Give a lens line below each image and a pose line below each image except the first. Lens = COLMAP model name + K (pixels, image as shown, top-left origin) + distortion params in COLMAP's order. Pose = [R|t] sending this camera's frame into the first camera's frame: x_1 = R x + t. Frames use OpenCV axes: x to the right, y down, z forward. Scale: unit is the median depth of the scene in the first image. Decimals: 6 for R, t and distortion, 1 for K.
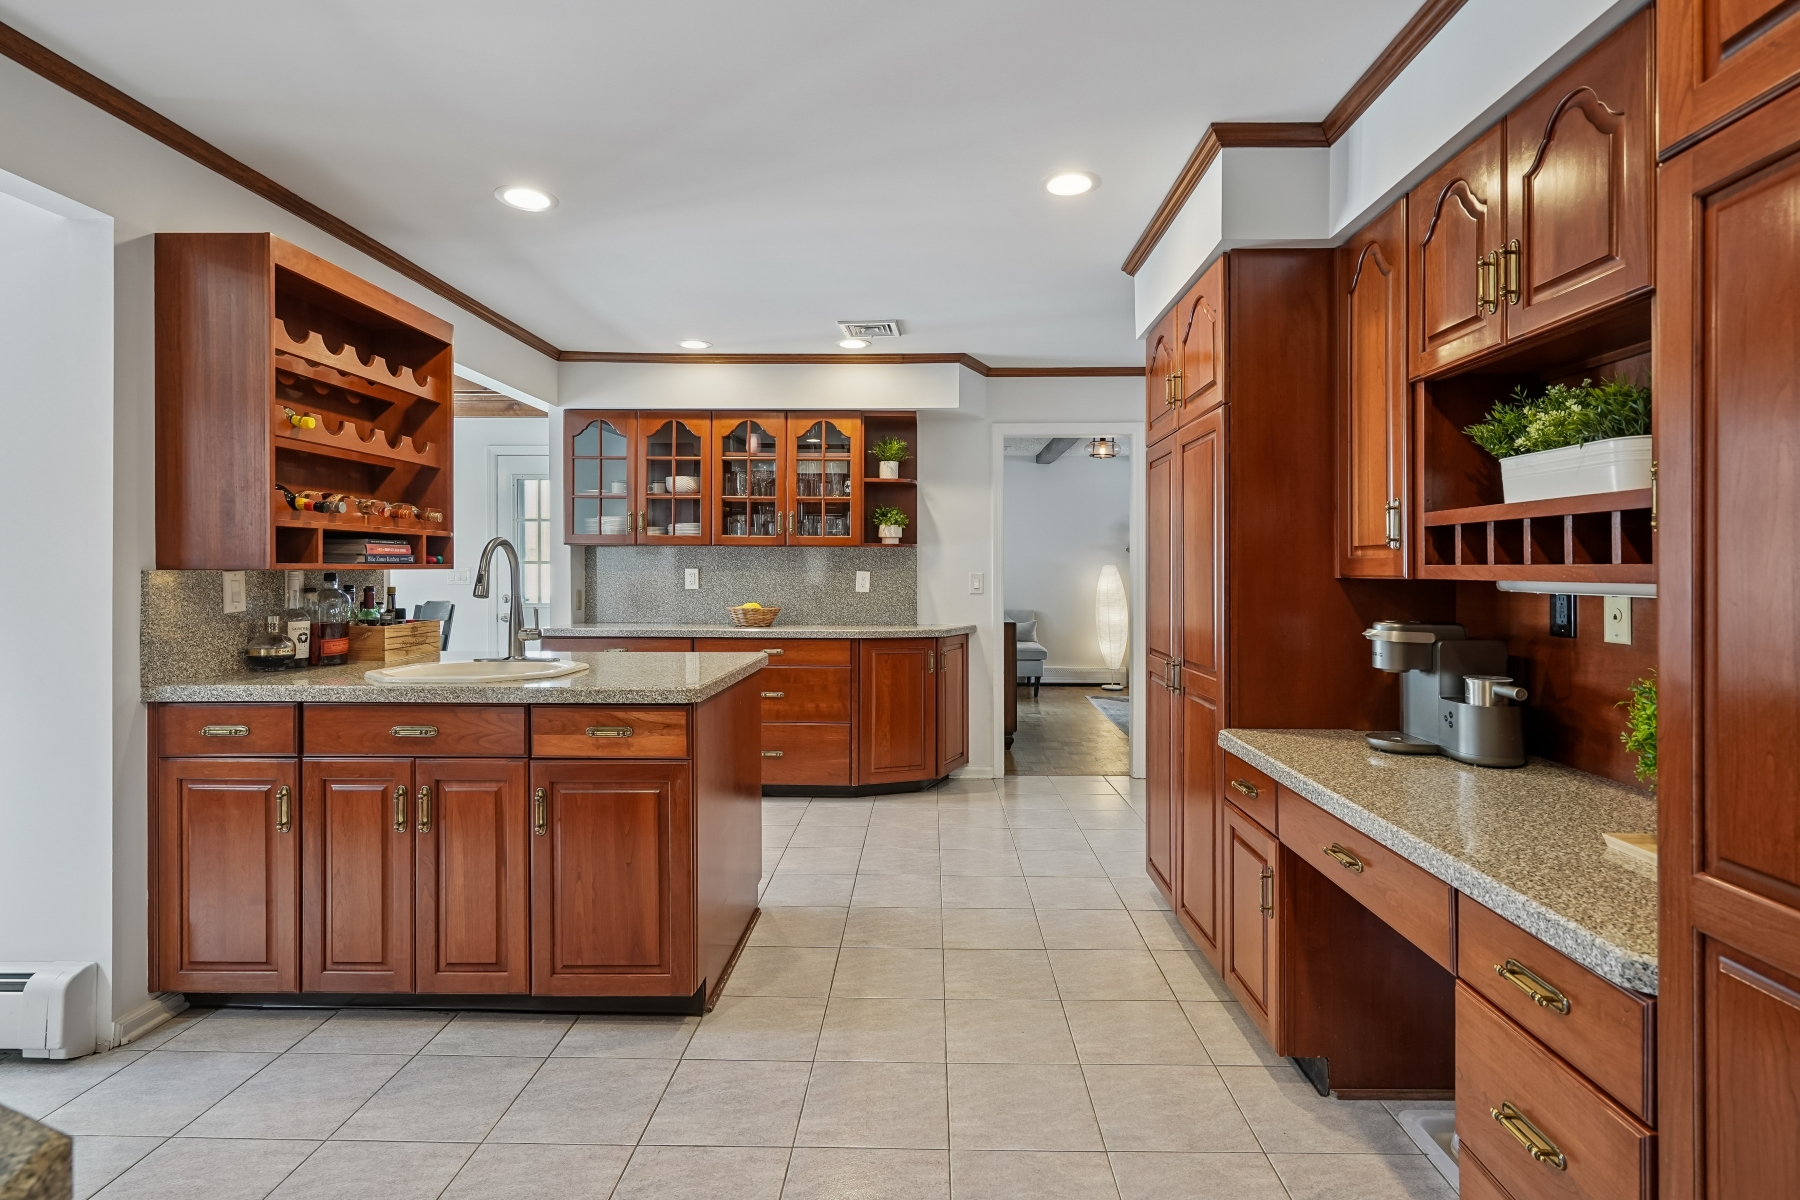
lens RADIAL K [[898.1, 0, 917.0], [0, 898.1, 571.5], [0, 0, 1]] dist [-0.002314, 0.000234]
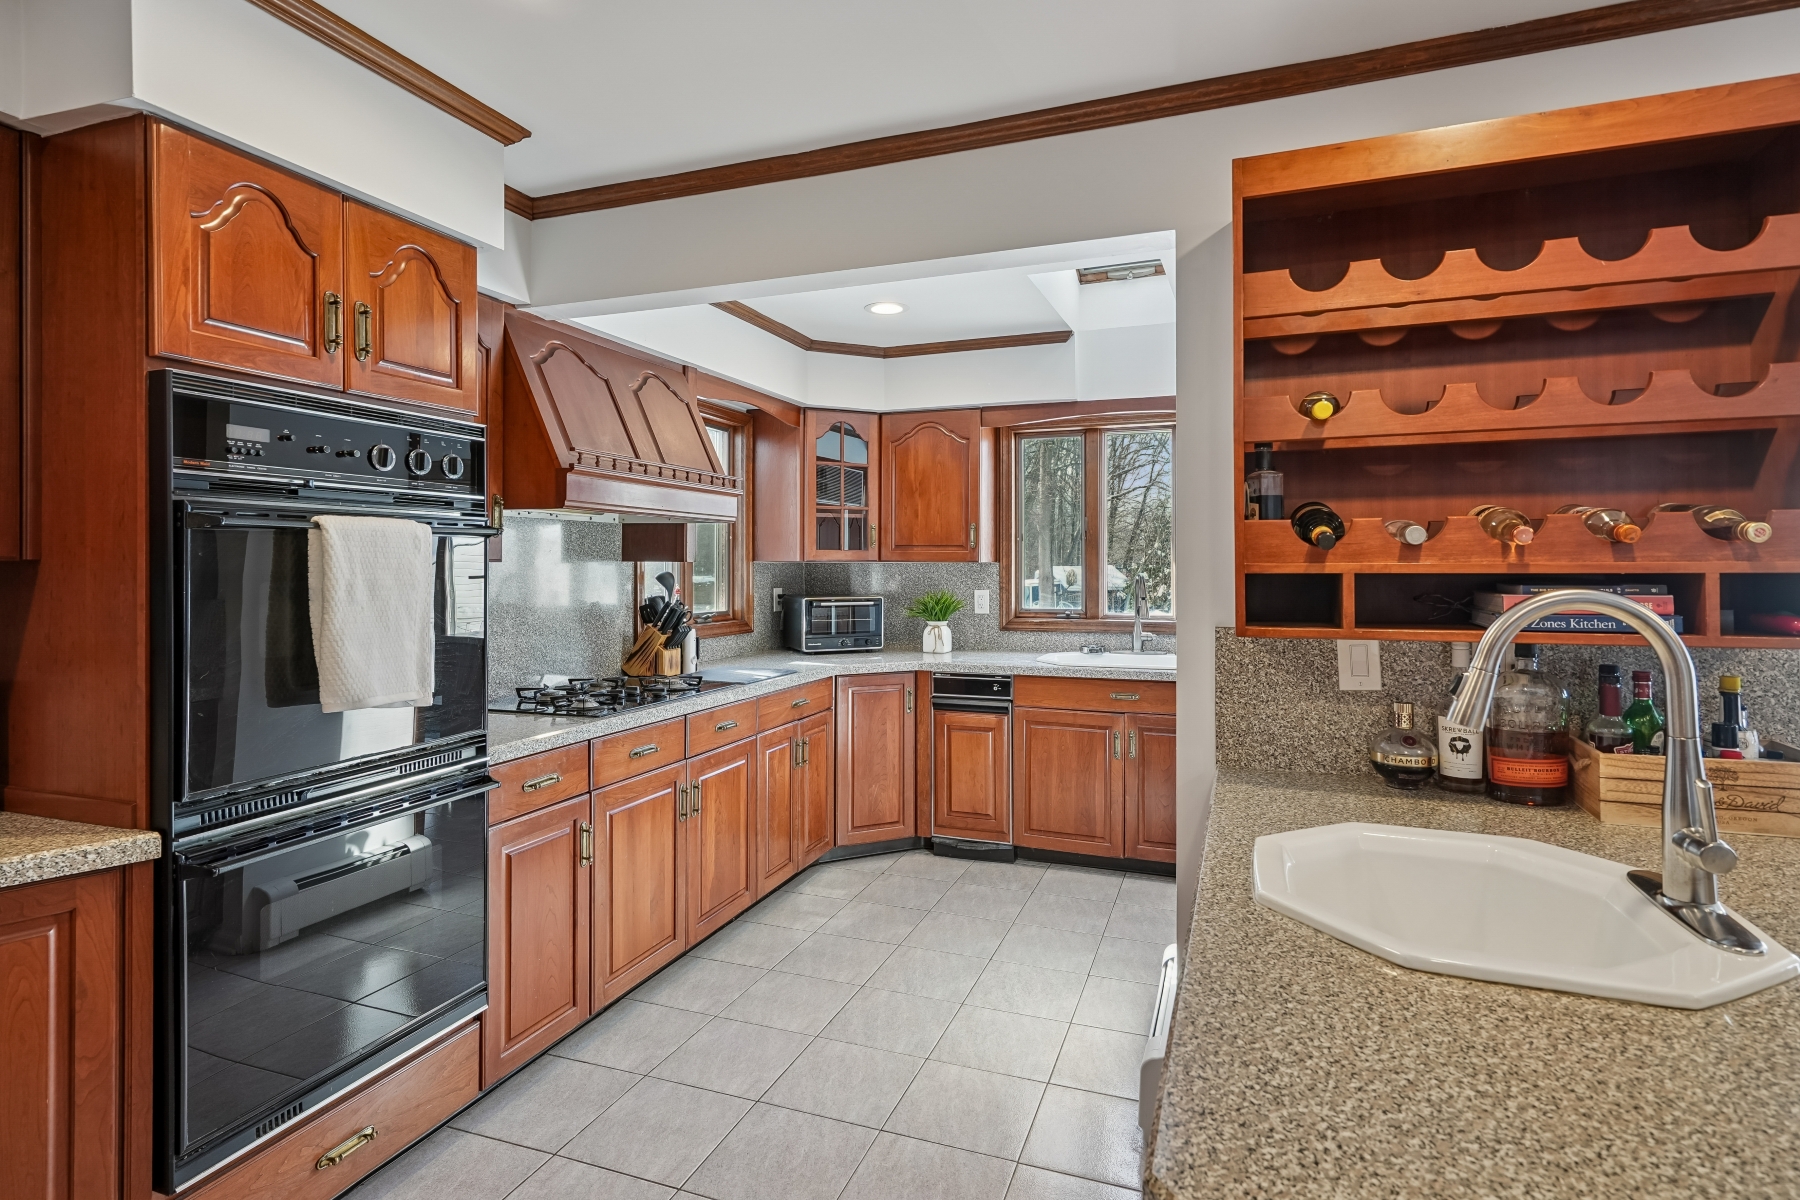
lens RADIAL K [[898.1, 0, 909.3], [0, 898.1, 559.9], [0, 0, 1]] dist [-0.002314, 0.000234]
pose [[-0.335543, -0.007921, -0.941991, 0.025168], [-0.001814, 0.999968, -0.007763, -0.048797], [0.942023, -0.000896, -0.335547, 0.869679]]
